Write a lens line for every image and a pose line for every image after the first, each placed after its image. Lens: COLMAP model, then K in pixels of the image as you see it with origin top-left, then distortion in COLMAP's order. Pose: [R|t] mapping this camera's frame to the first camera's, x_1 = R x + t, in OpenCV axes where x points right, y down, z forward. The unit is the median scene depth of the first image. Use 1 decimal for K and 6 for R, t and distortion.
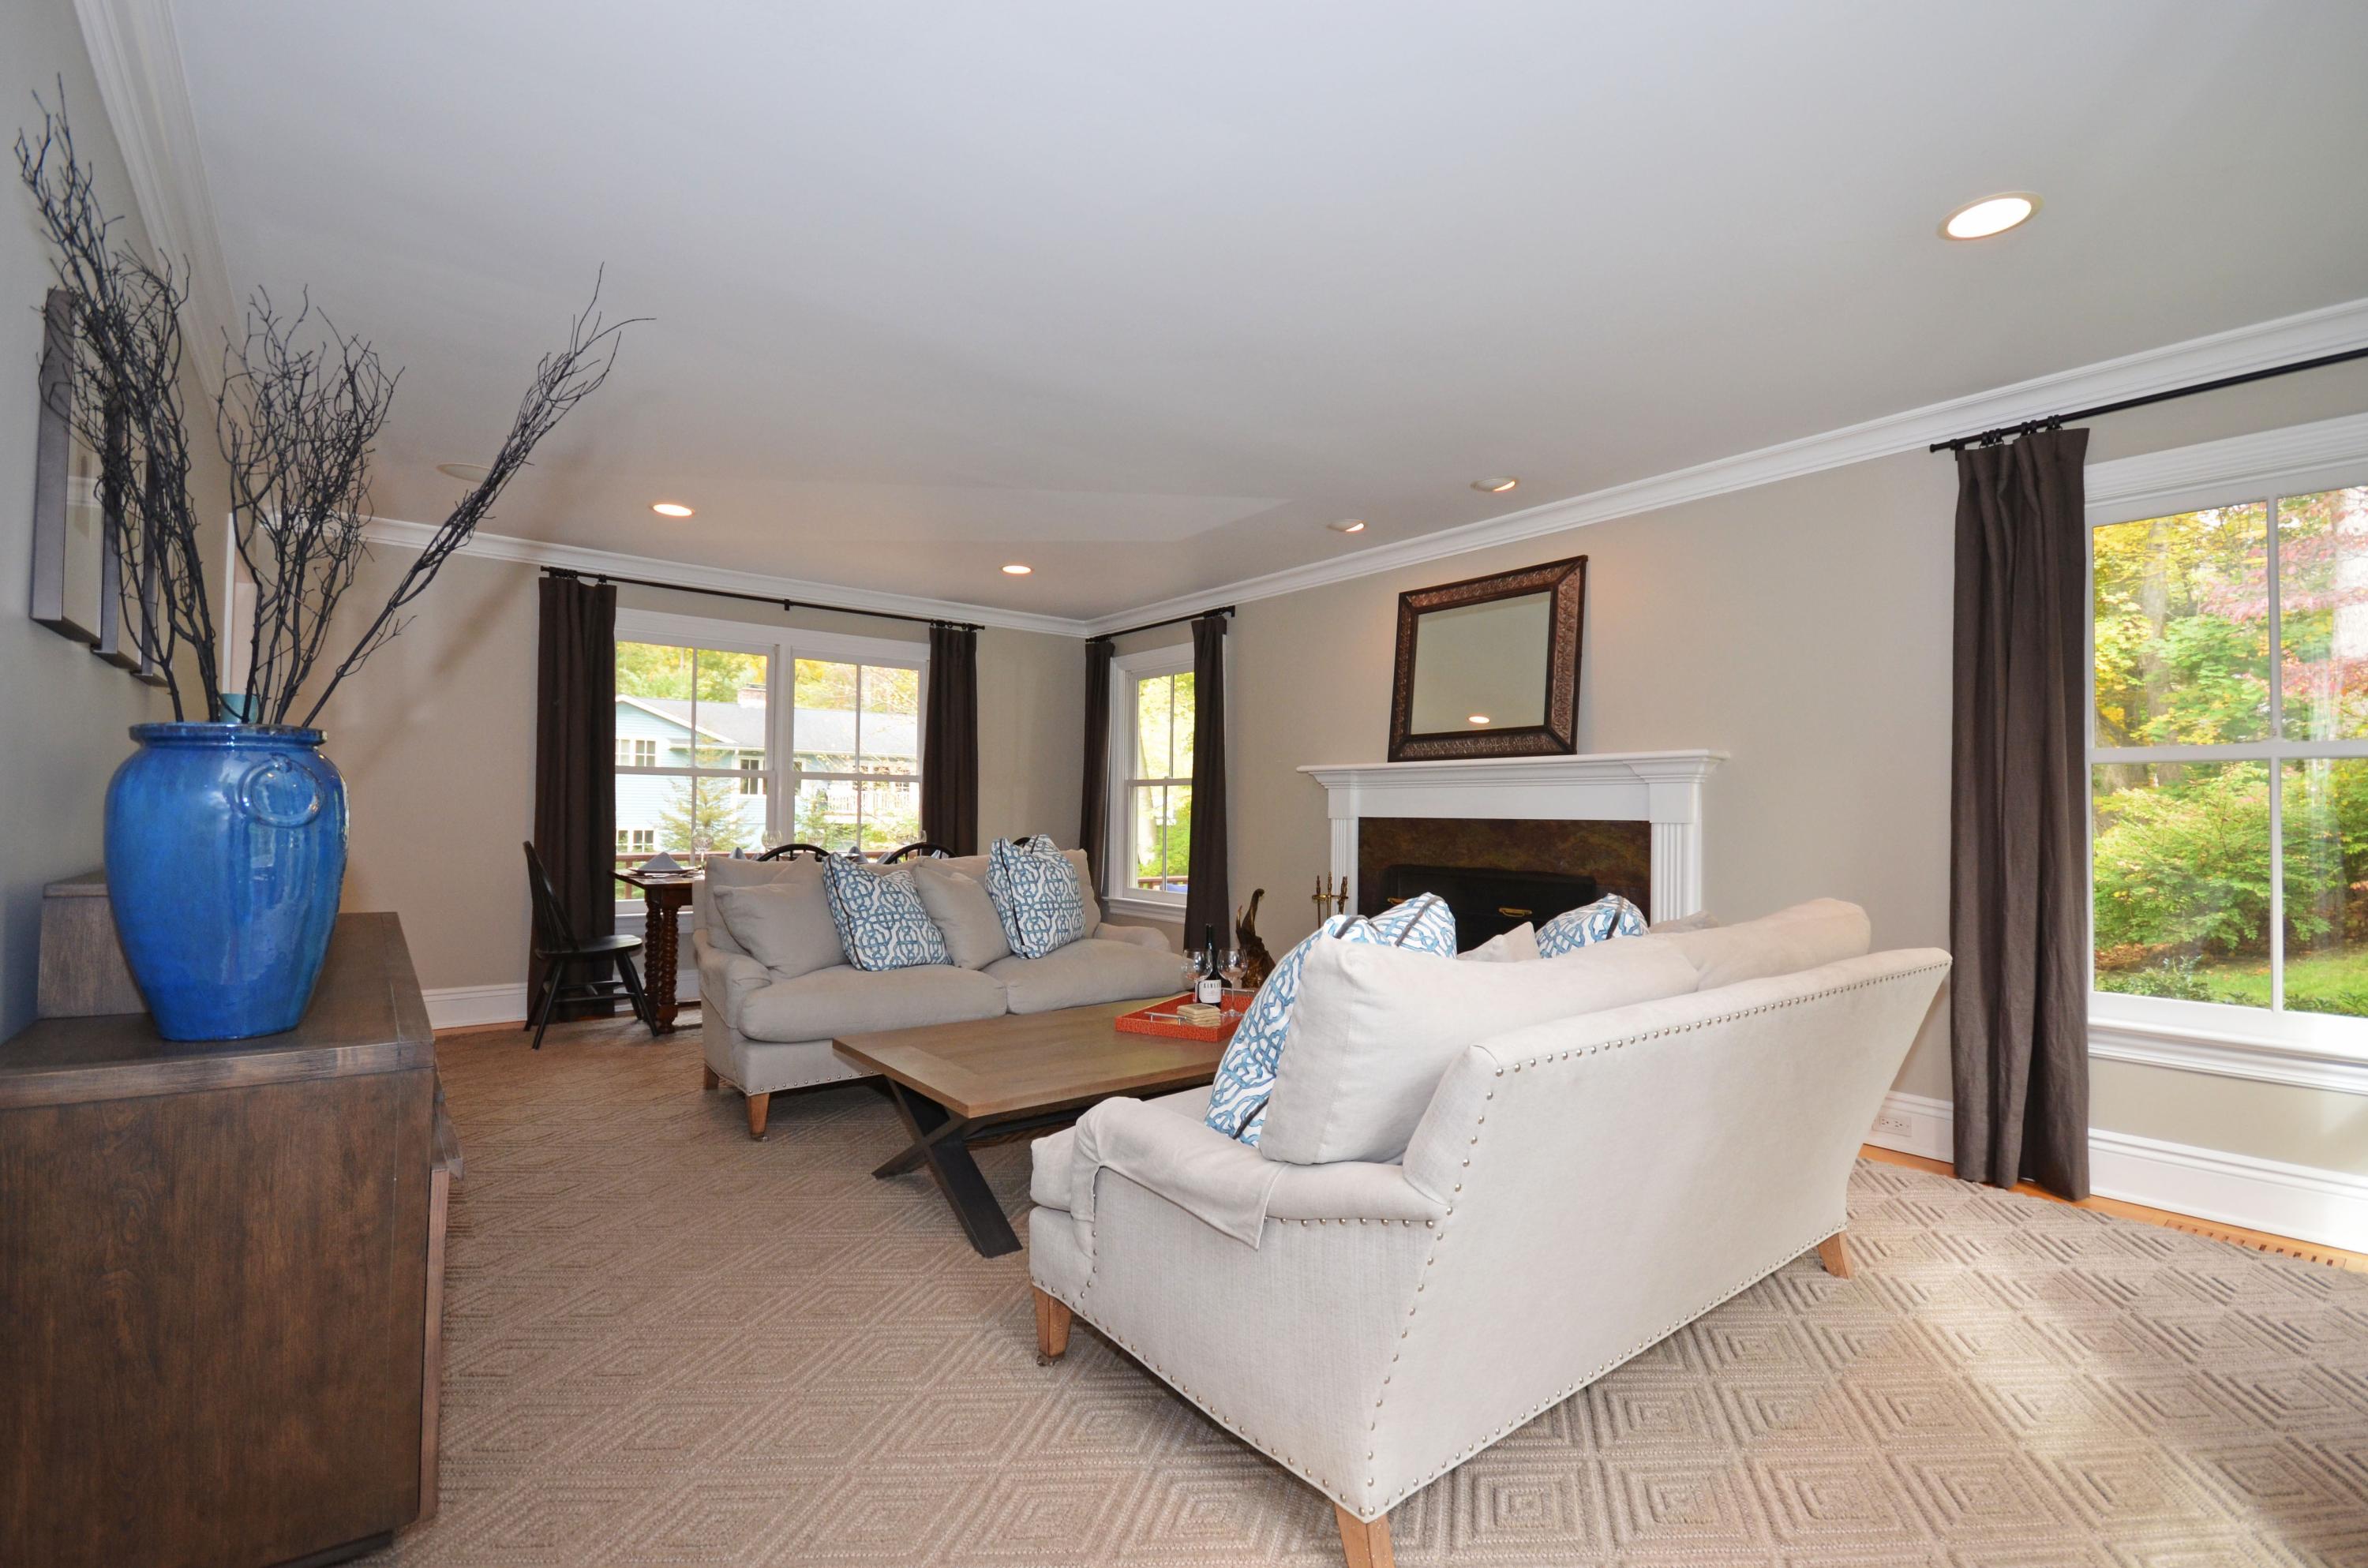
lens RADIAL K [[1044.9, 0, 1201.0], [0, 1044.9, 787.3], [0, 0, 1]] dist [0.001157, 0.000096]
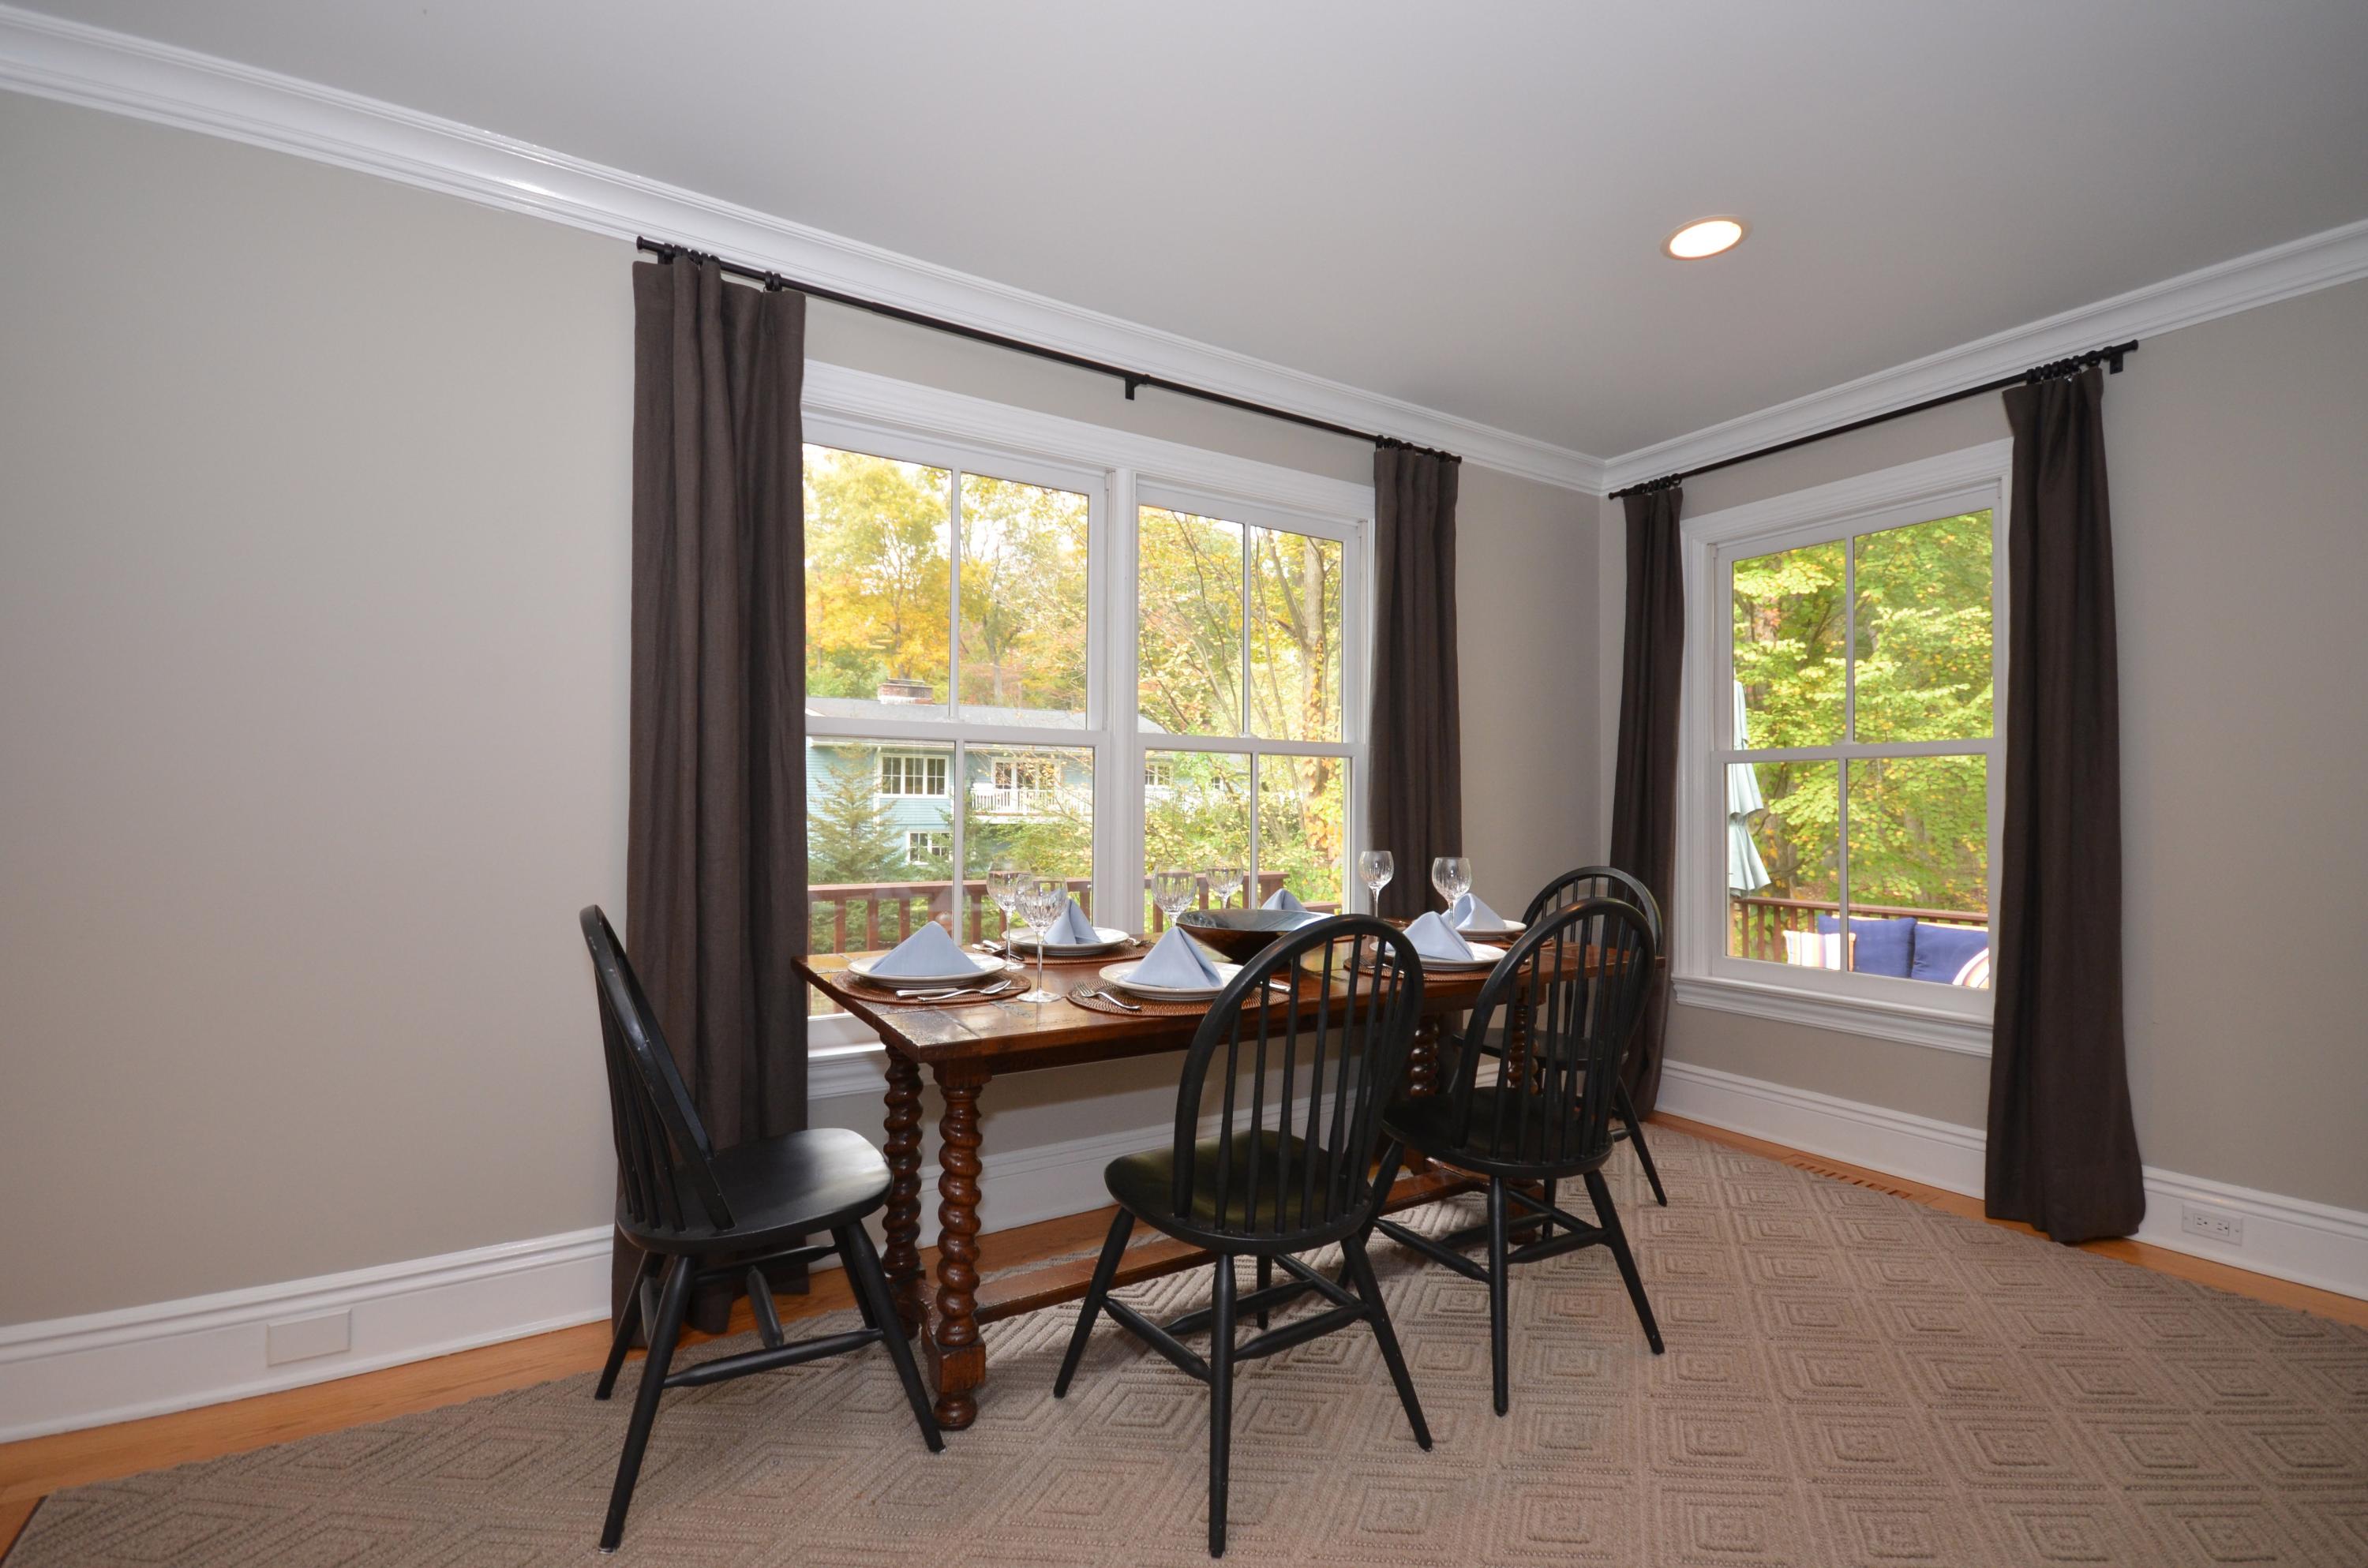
lens RADIAL K [[1022.6, 0, 1184.0], [0, 1022.6, 784.0], [0, 0, 1]] dist [-0.036661, 0.000033]
pose [[0.993568, -0.011908, -0.112607, -0.320708], [0.011970, 0.999928, -0.000129, 0.007500], [0.112601, -0.001220, 0.993640, 0.540138]]
